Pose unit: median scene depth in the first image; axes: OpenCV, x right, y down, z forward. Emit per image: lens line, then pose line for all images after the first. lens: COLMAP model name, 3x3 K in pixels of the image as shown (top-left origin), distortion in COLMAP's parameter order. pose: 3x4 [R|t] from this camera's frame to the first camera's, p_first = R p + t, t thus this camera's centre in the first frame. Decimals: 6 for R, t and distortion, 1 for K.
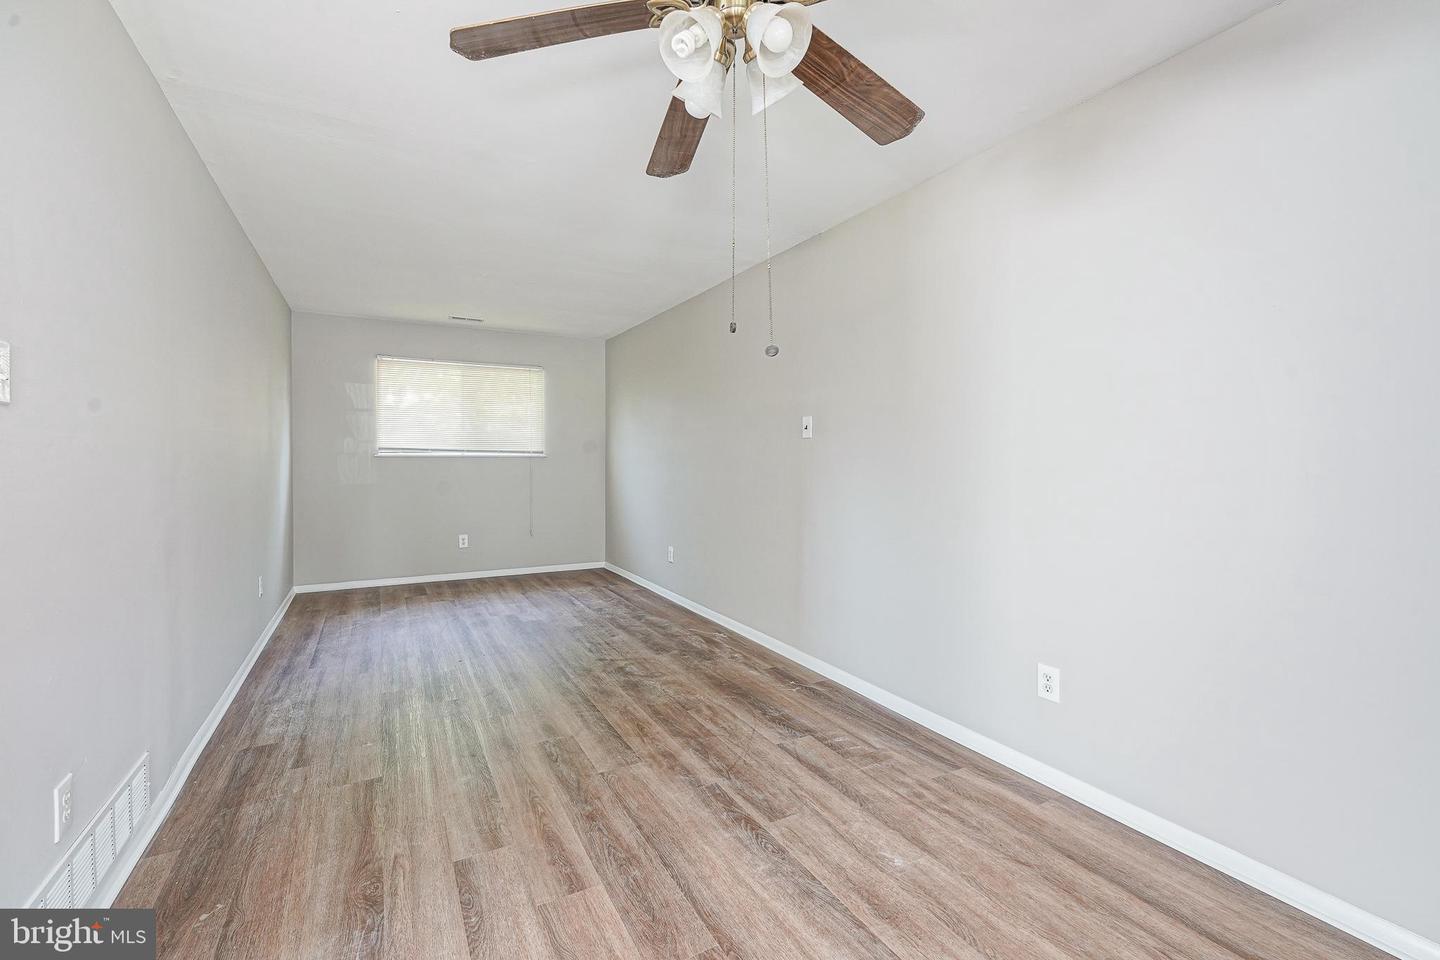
lens RADIAL K [[595.7, 0, 687.6], [0, 595.7, 460.0], [0, 0, 1]] dist [-0.000066, -0.000080]
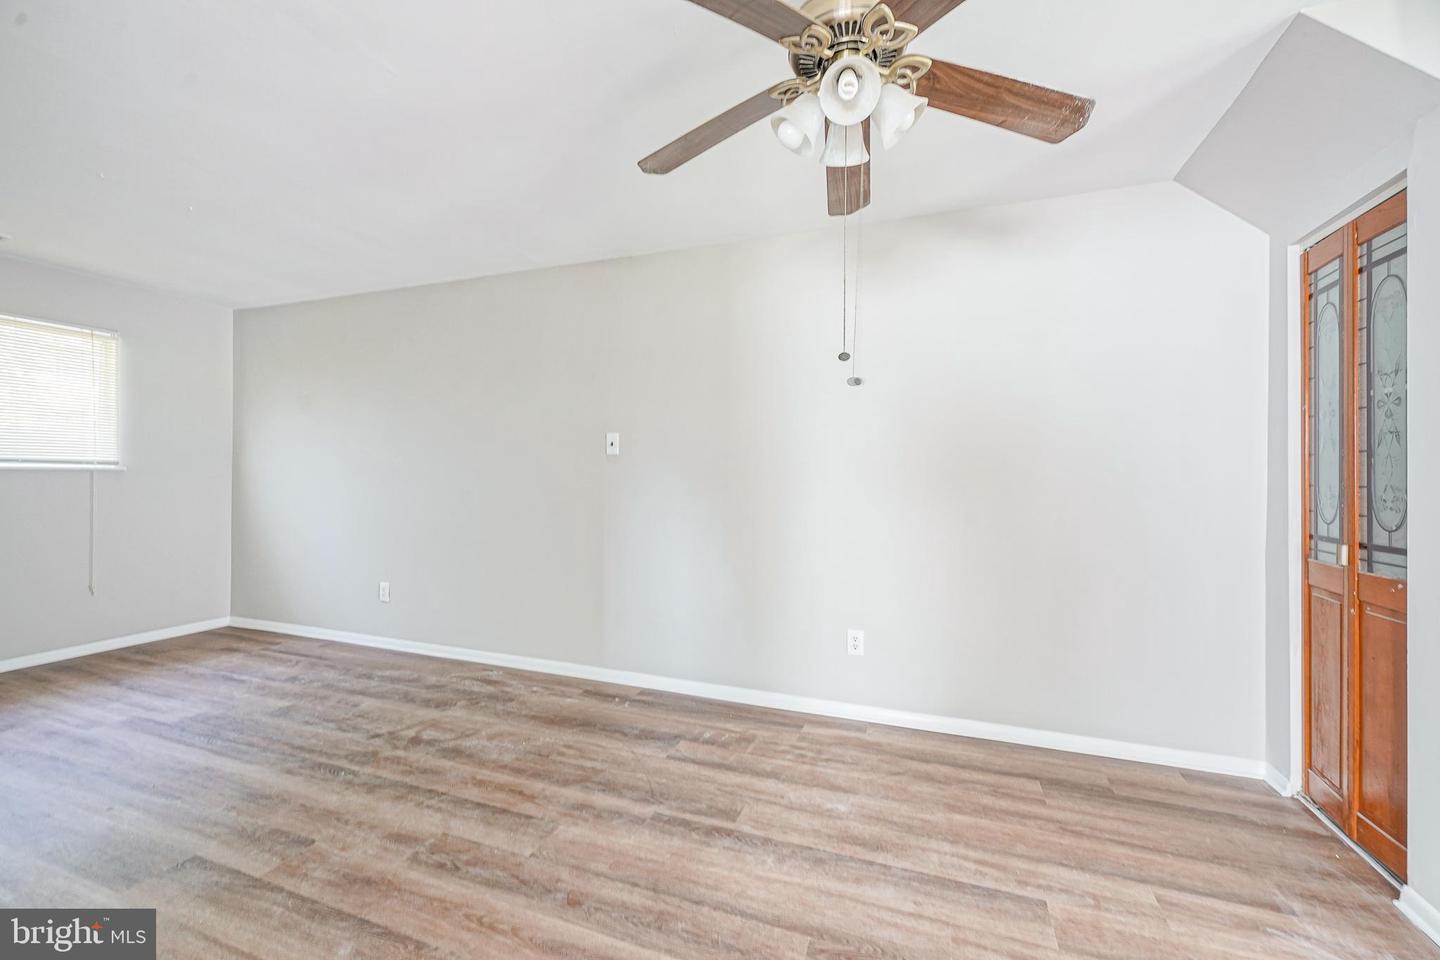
lens RADIAL K [[584.8, 0, 720.6], [0, 584.8, 475.9], [0, 0, 1]] dist [0.000663, -0.000038]
pose [[0.739898, 0.002467, 0.672715, -0.453763], [-0.002288, 0.999997, -0.001150, -0.000198], [-0.672715, -0.000689, 0.739901, 0.203073]]
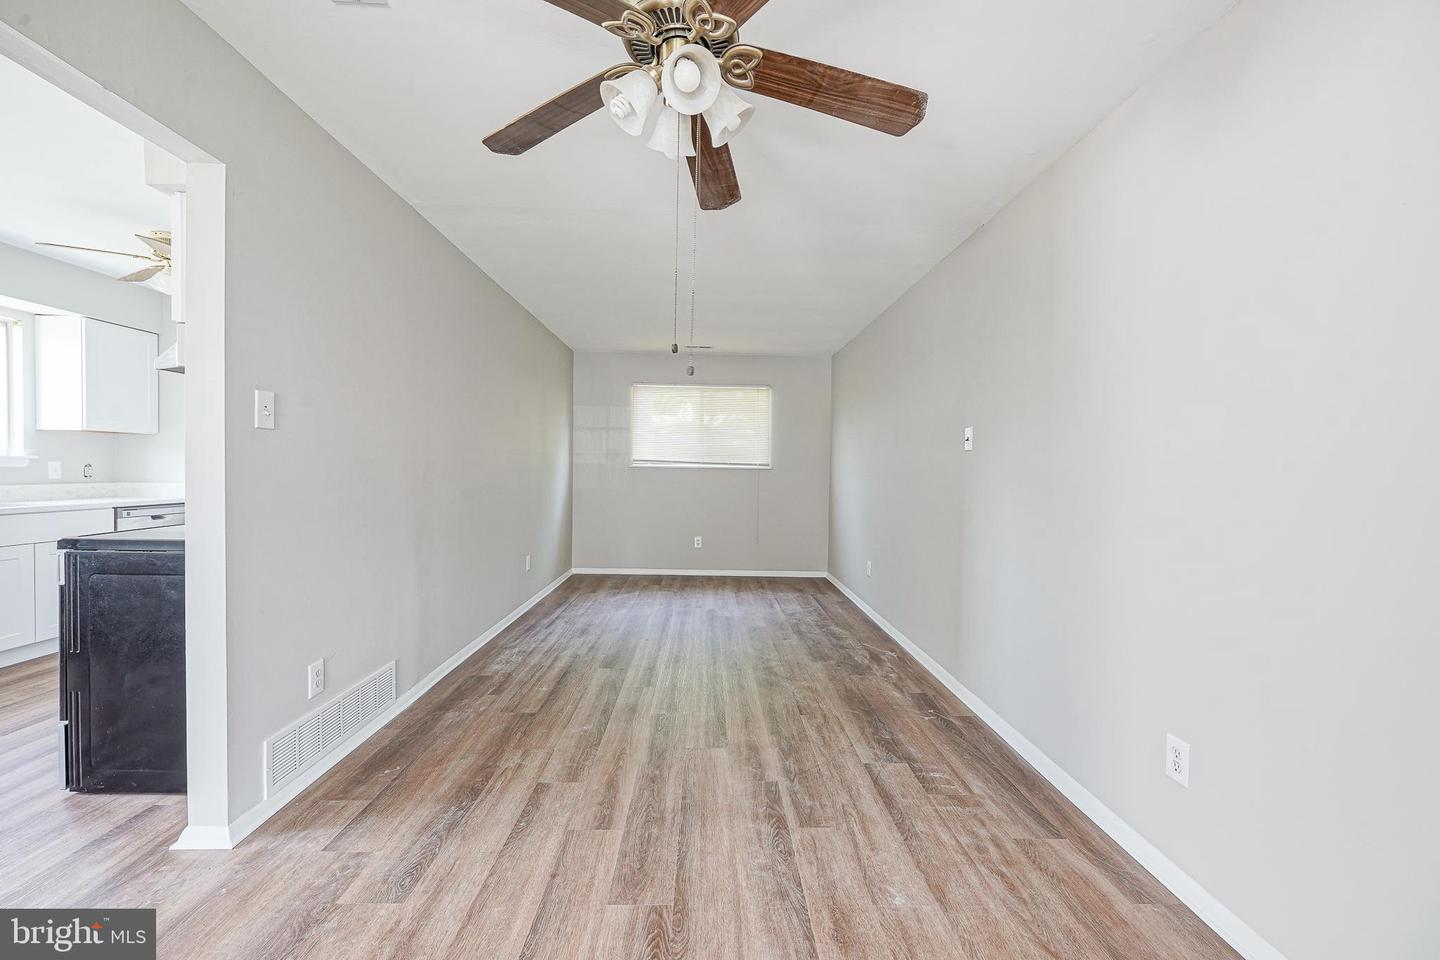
lens RADIAL K [[584.8, 0, 720.6], [0, 584.8, 475.9], [0, 0, 1]] dist [0.000663, -0.000038]
pose [[0.897060, 0.017352, -0.441568, 0.355688], [-0.016182, 0.999848, 0.006414, 0.004004], [0.441612, 0.001391, 0.897205, 0.035719]]
